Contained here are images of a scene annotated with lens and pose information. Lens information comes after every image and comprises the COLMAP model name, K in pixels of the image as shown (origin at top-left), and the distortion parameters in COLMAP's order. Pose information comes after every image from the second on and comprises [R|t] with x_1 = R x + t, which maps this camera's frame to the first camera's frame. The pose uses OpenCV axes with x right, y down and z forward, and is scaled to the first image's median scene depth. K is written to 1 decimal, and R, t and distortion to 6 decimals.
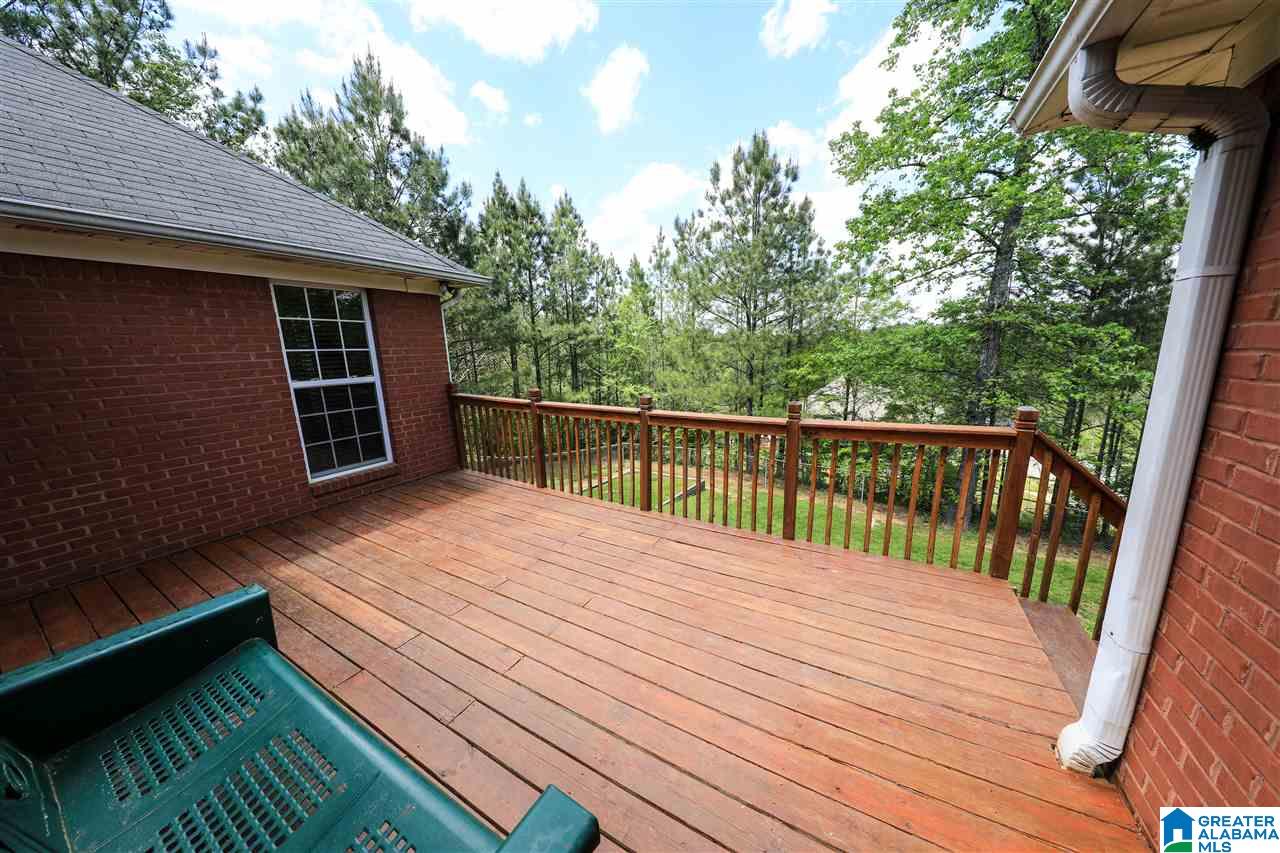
lens RADIAL K [[406.9, 0, 640.3], [0, 406.9, 426.6], [0, 0, 1]] dist [-0.002321, -0.000356]
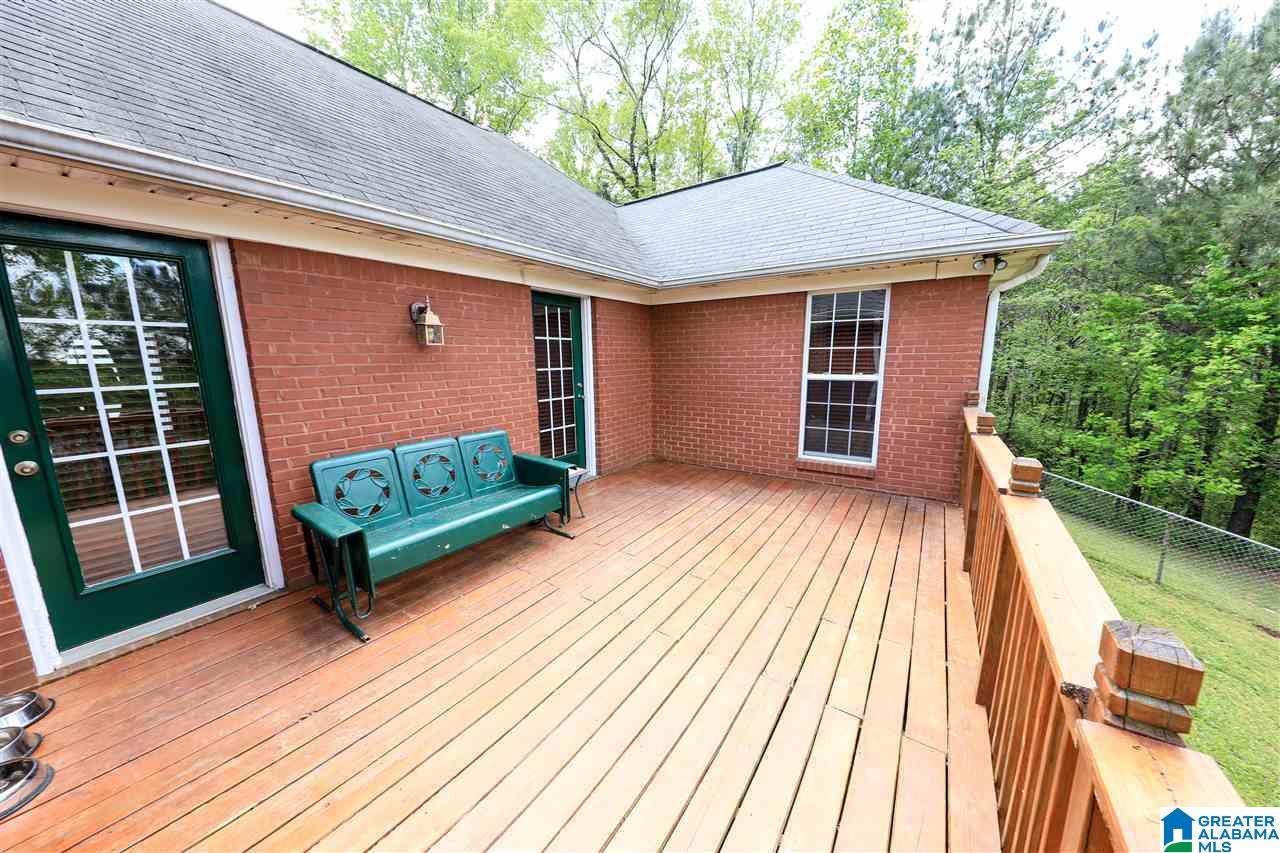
lens RADIAL K [[406.9, 0, 637.1], [0, 406.9, 429.3], [0, 0, 1]] dist [-0.002321, -0.000356]
pose [[-0.096571, 0.194363, -0.976164, 0.387956], [-0.176699, 0.961822, 0.208988, -0.103515], [0.979516, 0.192670, -0.058540, 0.537883]]
